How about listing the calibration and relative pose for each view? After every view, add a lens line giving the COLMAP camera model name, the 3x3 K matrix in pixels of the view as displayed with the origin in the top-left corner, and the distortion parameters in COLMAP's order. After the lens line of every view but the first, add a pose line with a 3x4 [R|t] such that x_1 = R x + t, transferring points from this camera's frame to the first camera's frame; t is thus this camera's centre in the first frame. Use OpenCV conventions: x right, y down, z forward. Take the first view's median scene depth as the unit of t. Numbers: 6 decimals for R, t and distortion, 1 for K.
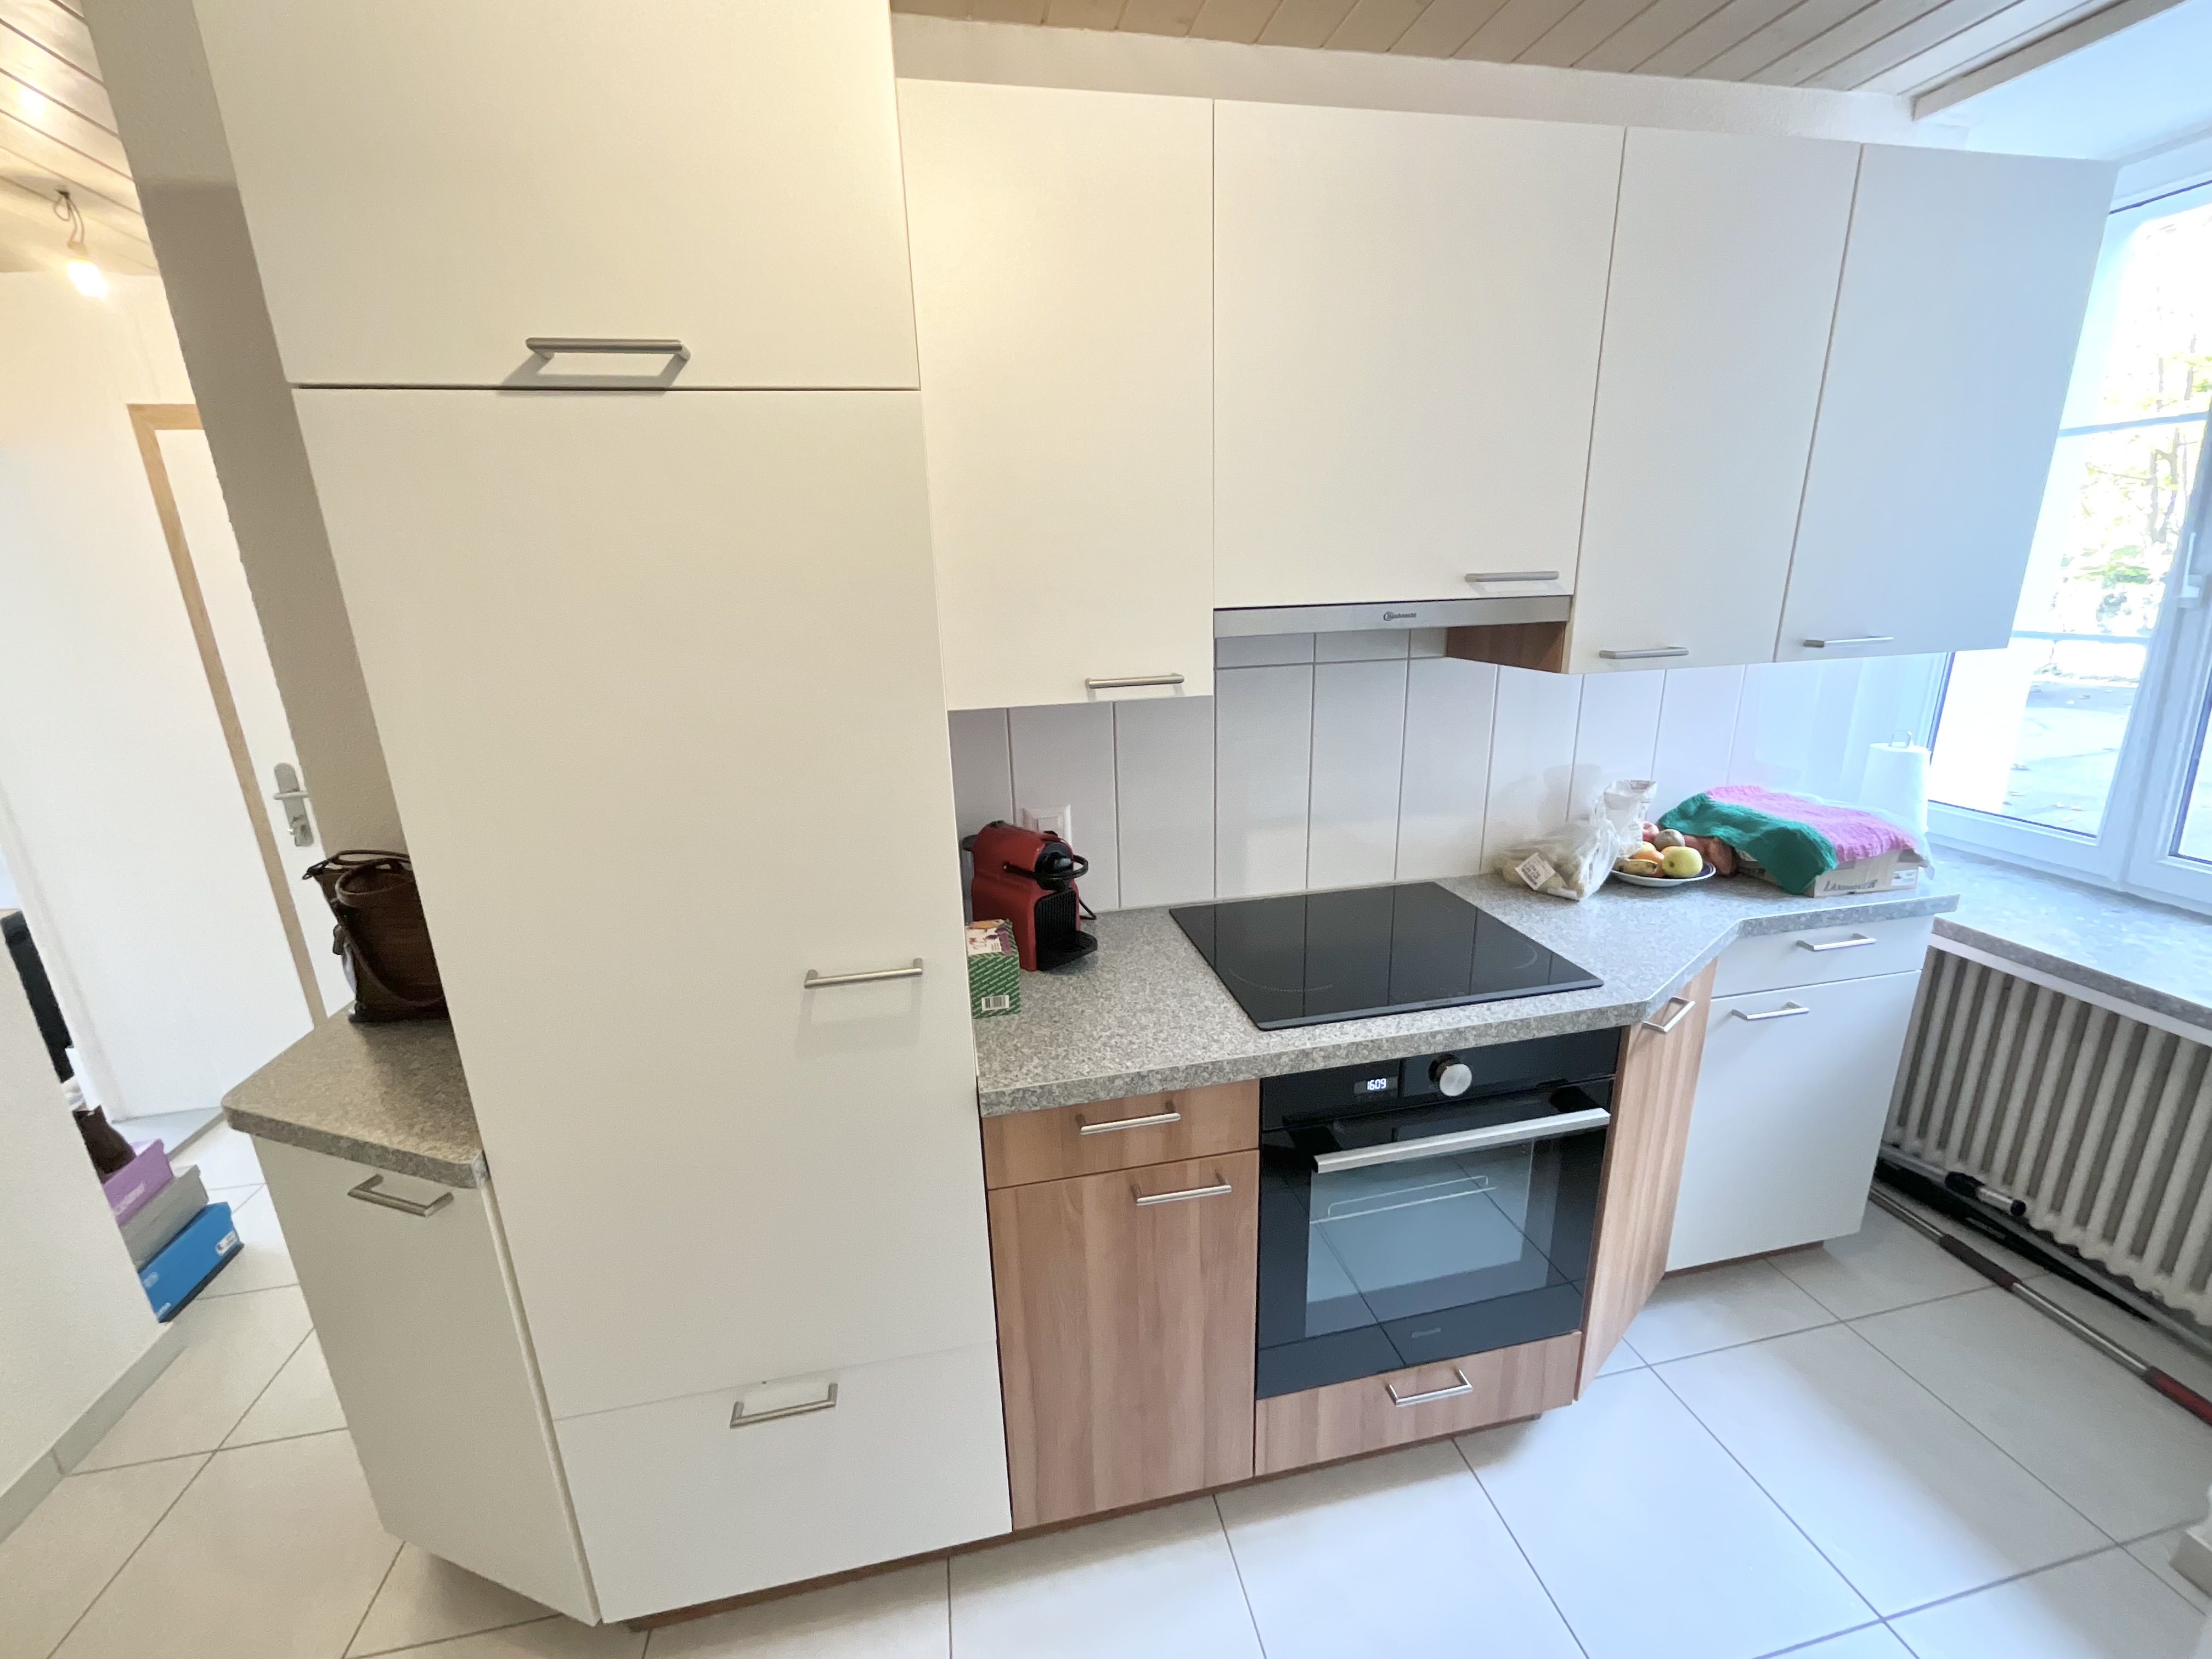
lens RADIAL K [[892.4, 0, 1111.4], [0, 892.4, 823.0], [0, 0, 1]] dist [0.011893, -0.000031]
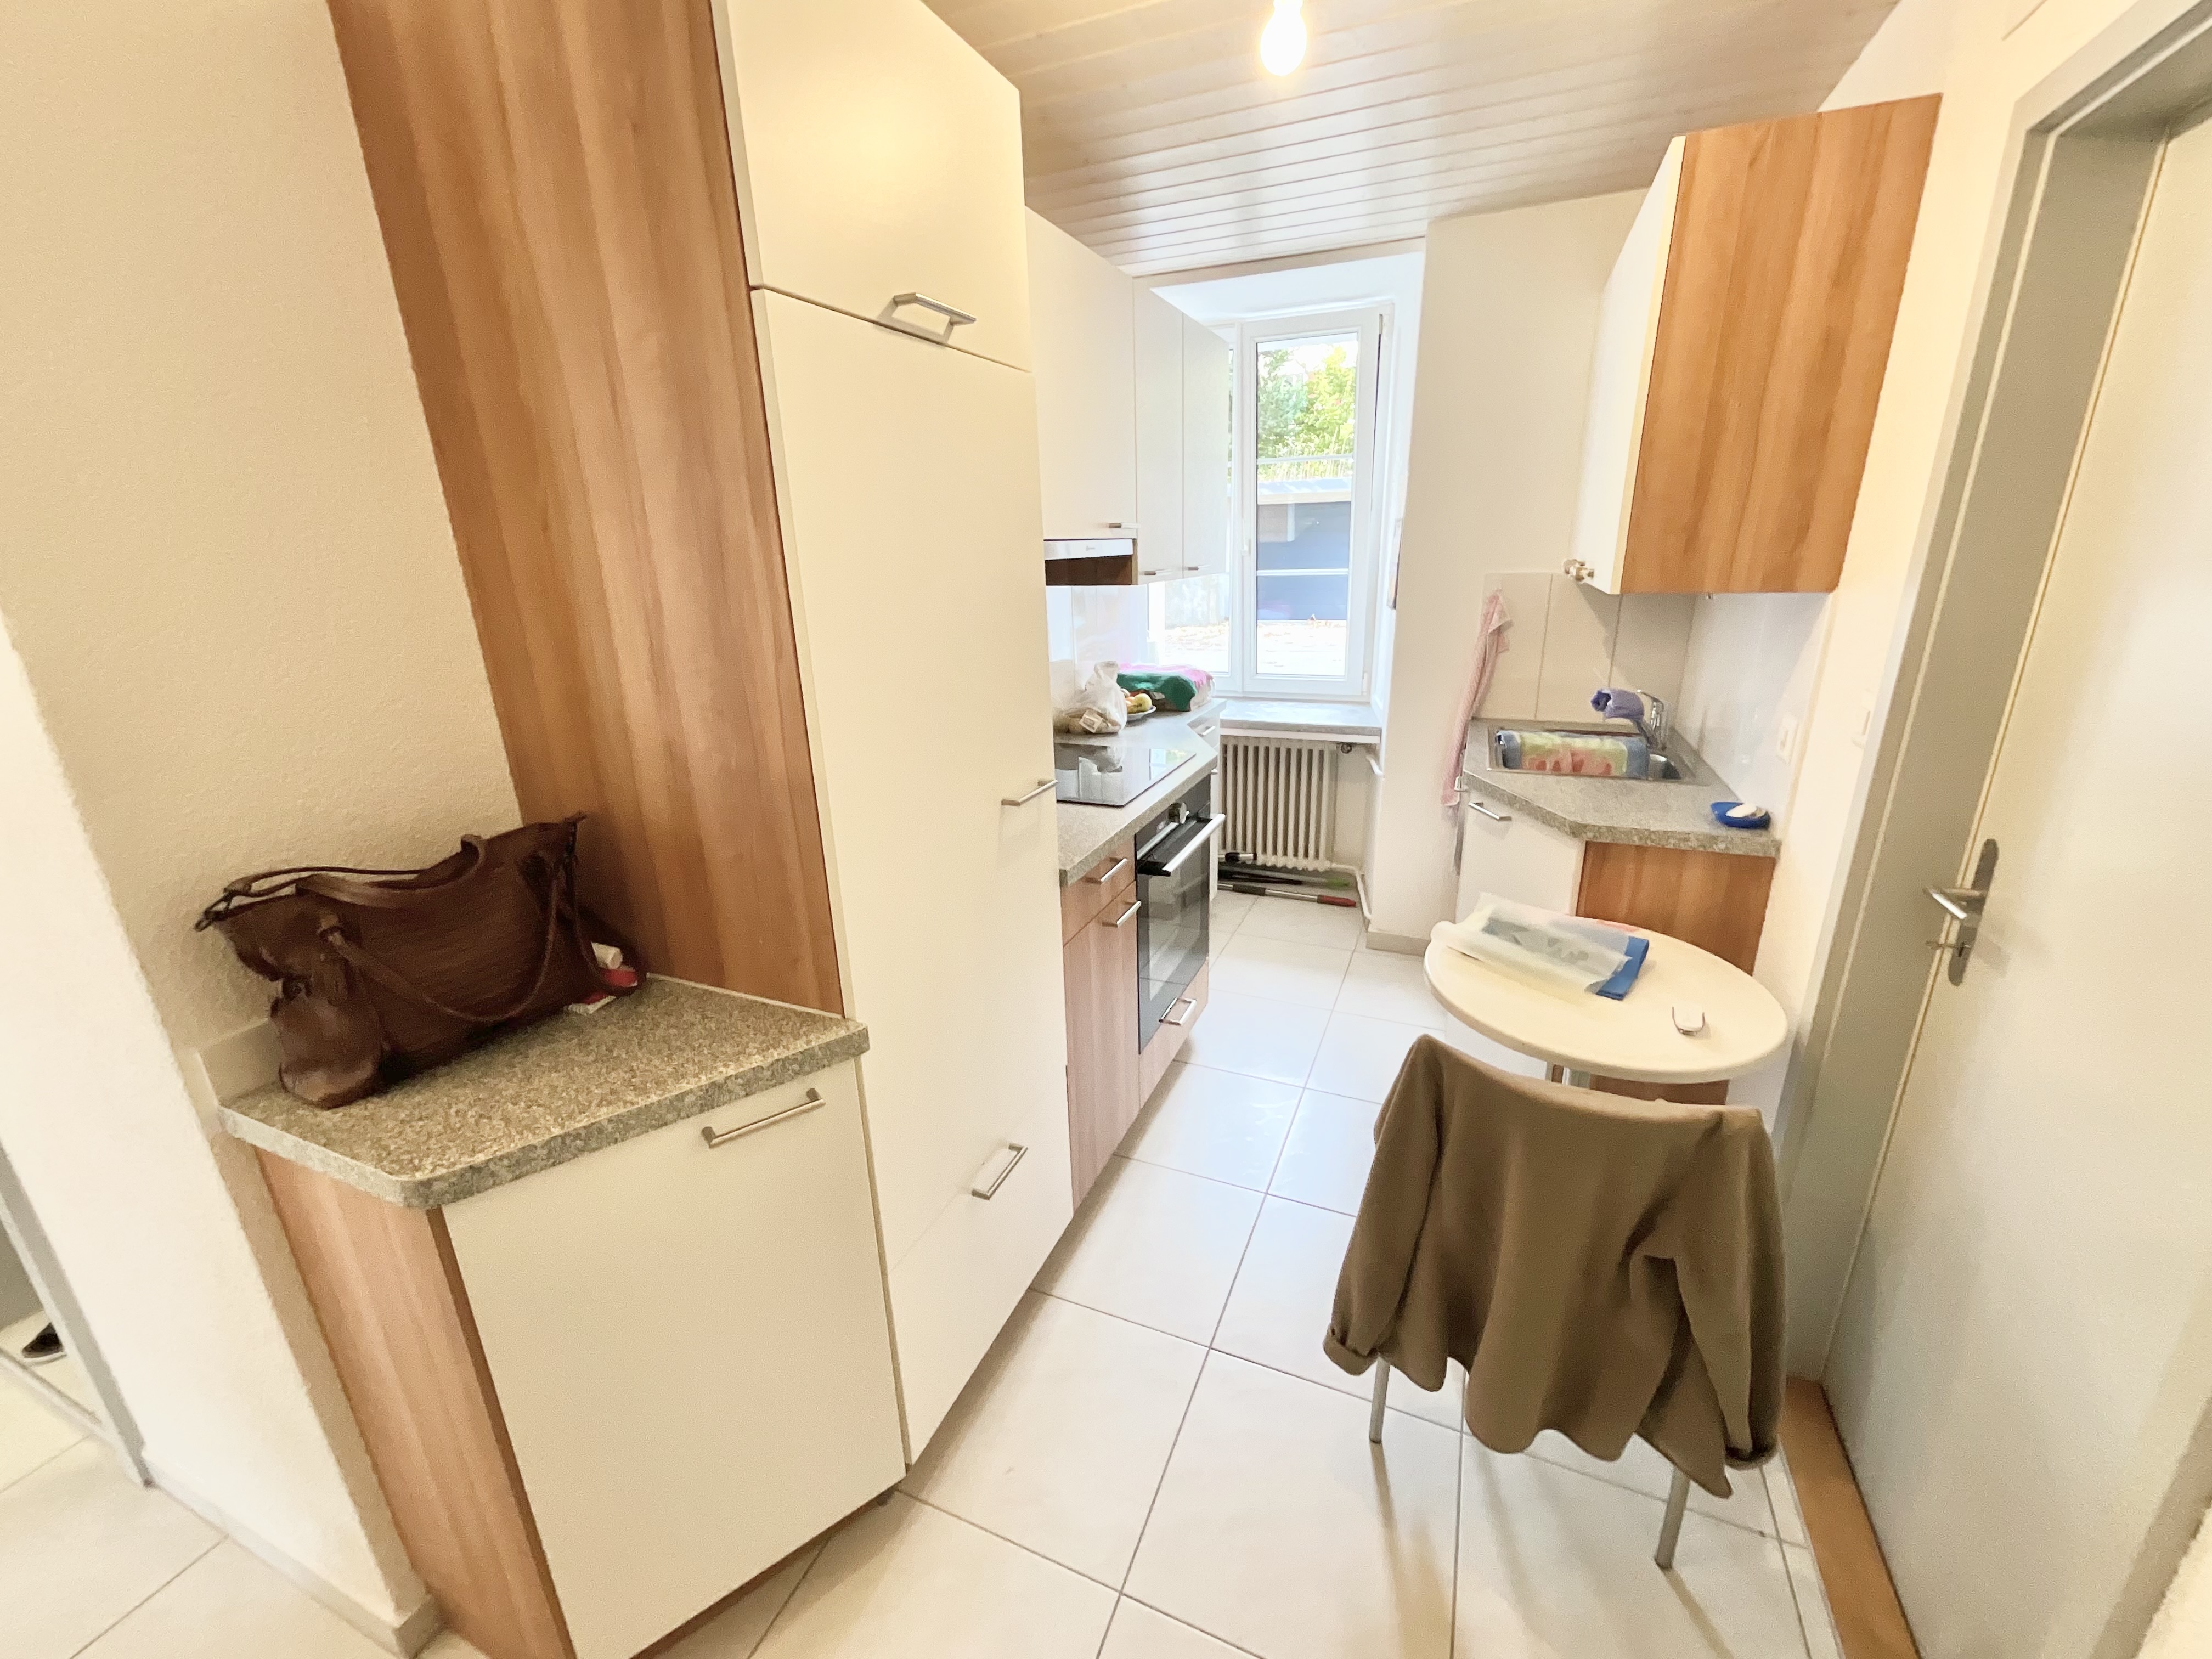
lens RADIAL K [[892.4, 0, 1108.4], [0, 892.4, 830.0], [0, 0, 1]] dist [0.011893, -0.000031]
pose [[0.579801, -0.238435, 0.779089, -0.914562], [0.220964, 0.966401, 0.131319, 0.046765], [-0.784223, 0.096012, 0.613005, 0.052467]]
